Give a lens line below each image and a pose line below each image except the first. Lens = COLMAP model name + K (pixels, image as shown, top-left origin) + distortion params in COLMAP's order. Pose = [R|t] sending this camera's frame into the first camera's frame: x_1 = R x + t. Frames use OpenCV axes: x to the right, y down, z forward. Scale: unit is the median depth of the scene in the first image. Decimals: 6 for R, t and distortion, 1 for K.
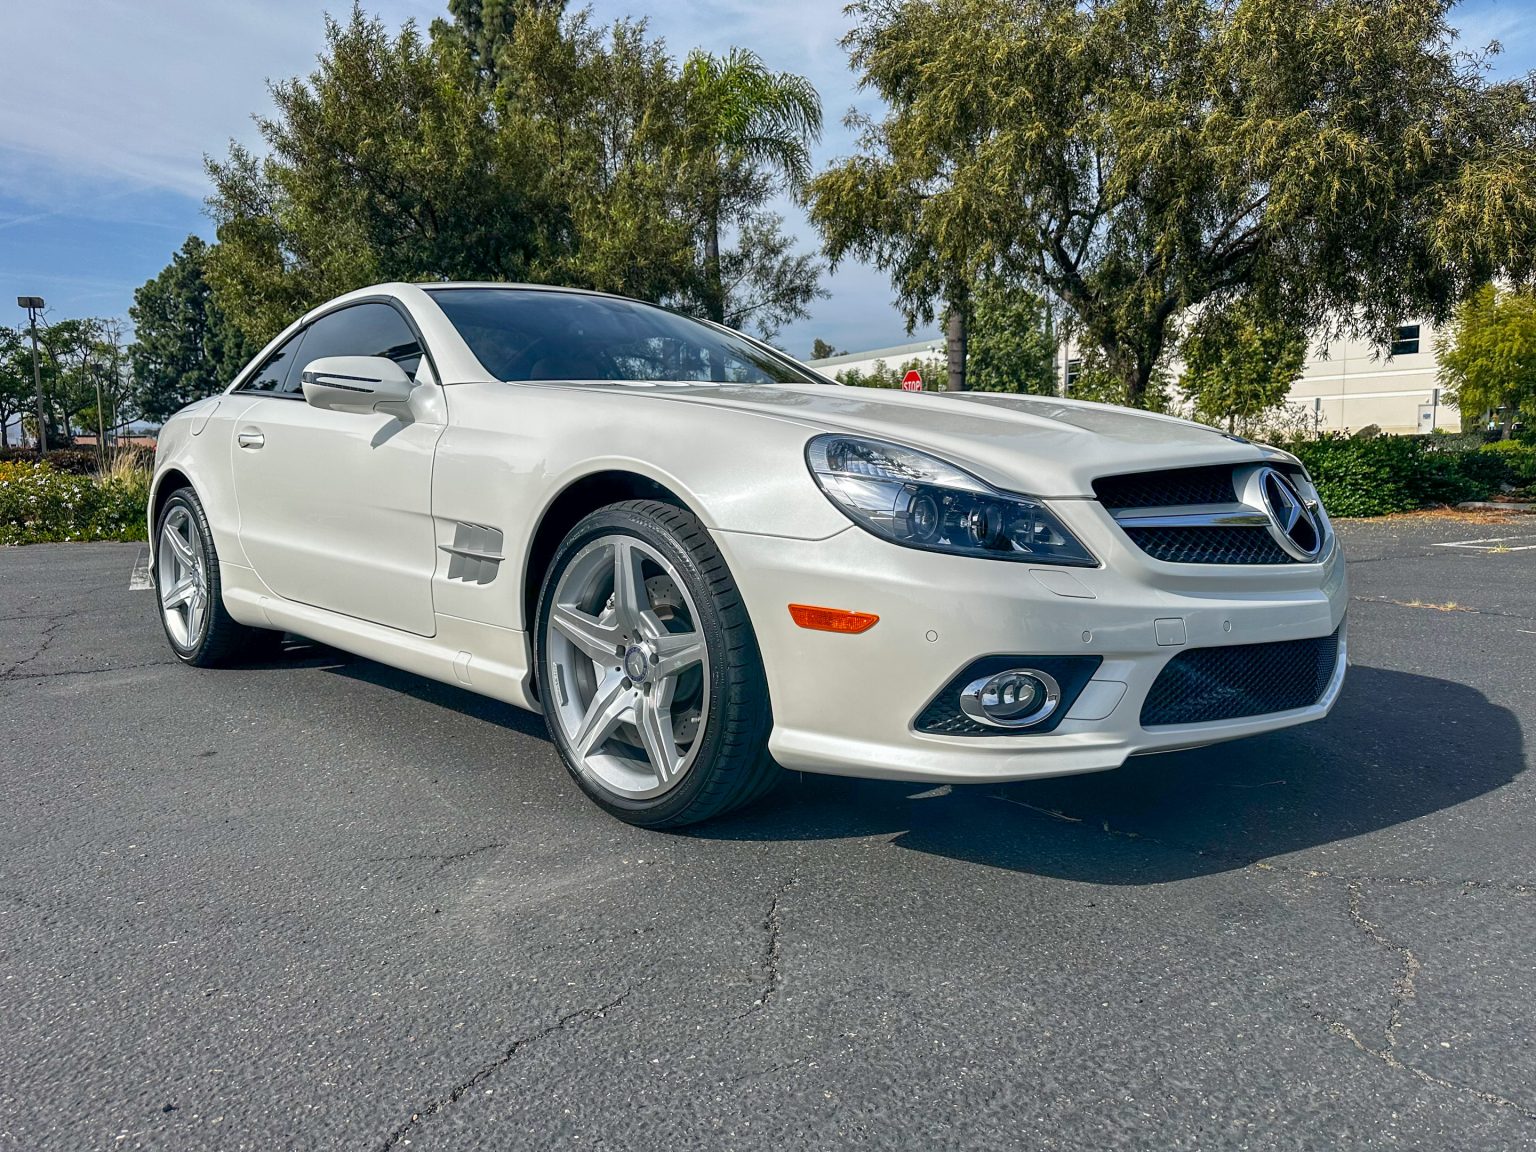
lens RADIAL K [[1088.5, 0, 770.5], [0, 1088.5, 576.1], [0, 0, 1]] dist [0.019899, -0.025074]
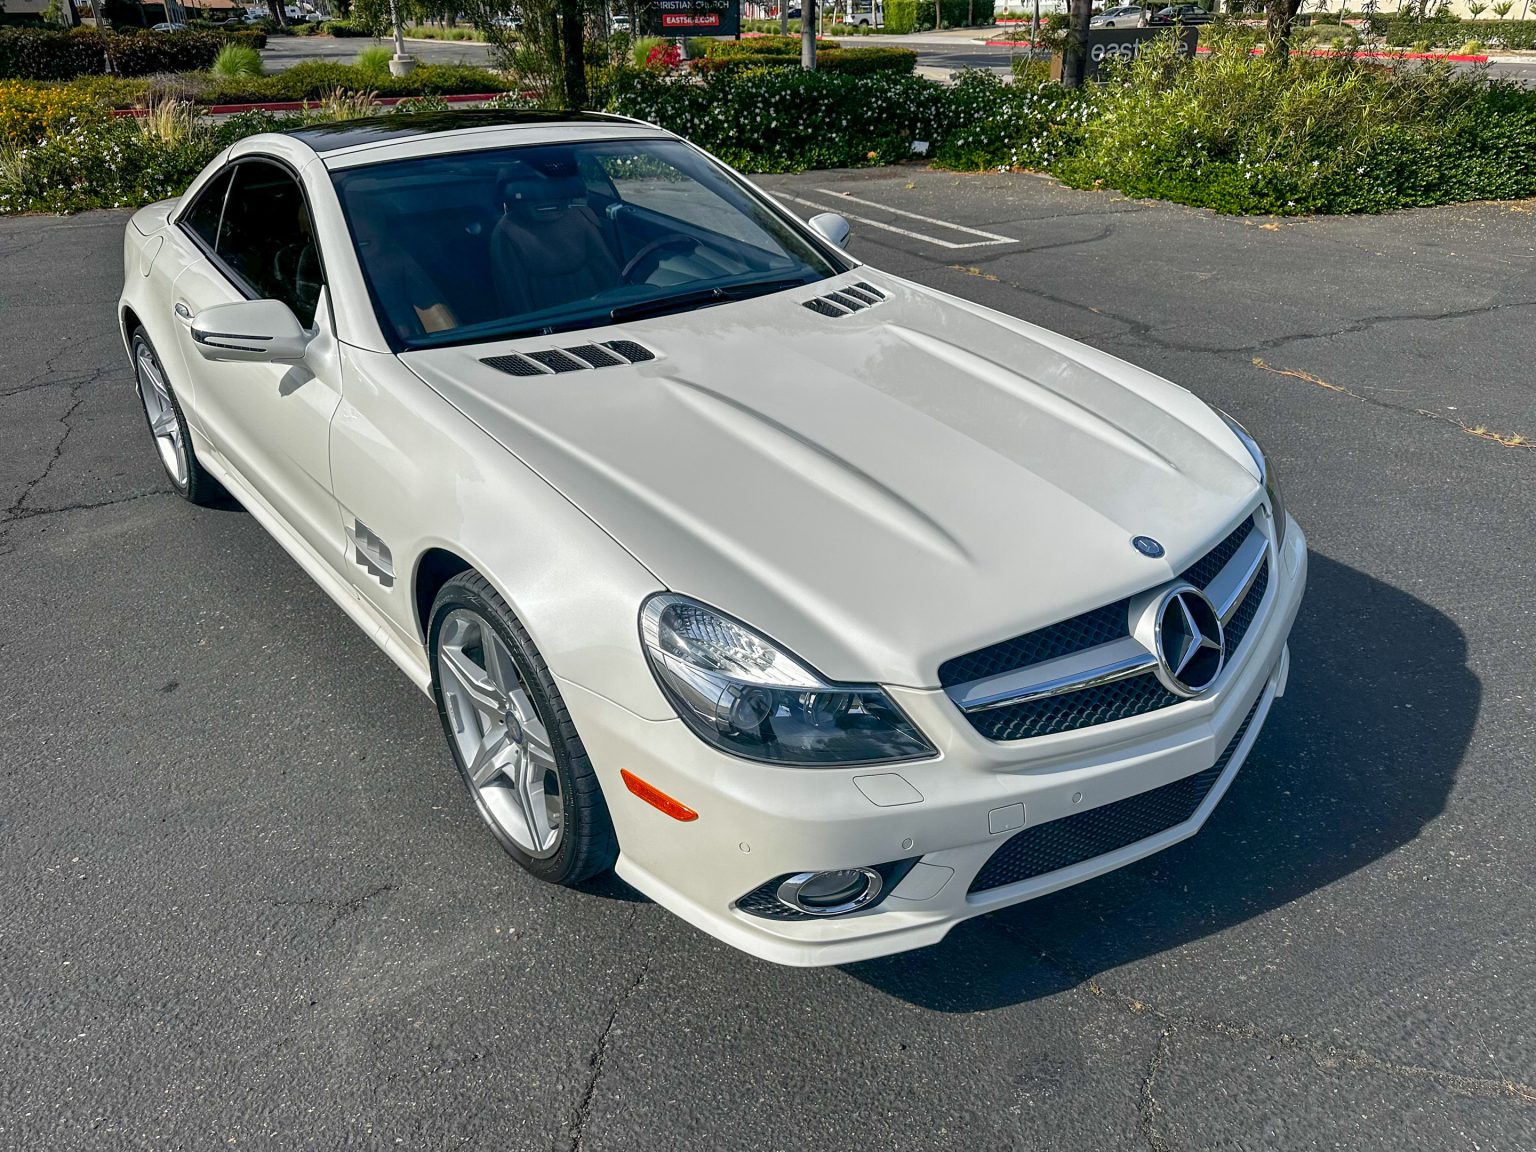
lens RADIAL K [[1096.0, 0, 783.0], [0, 1096.0, 558.4], [0, 0, 1]] dist [0.002844, -0.004822]
pose [[0.995929, 0.042656, -0.079406, 0.206733], [-0.012046, 0.936021, 0.351738, -0.442227], [0.089329, -0.349350, 0.932724, 0.136841]]
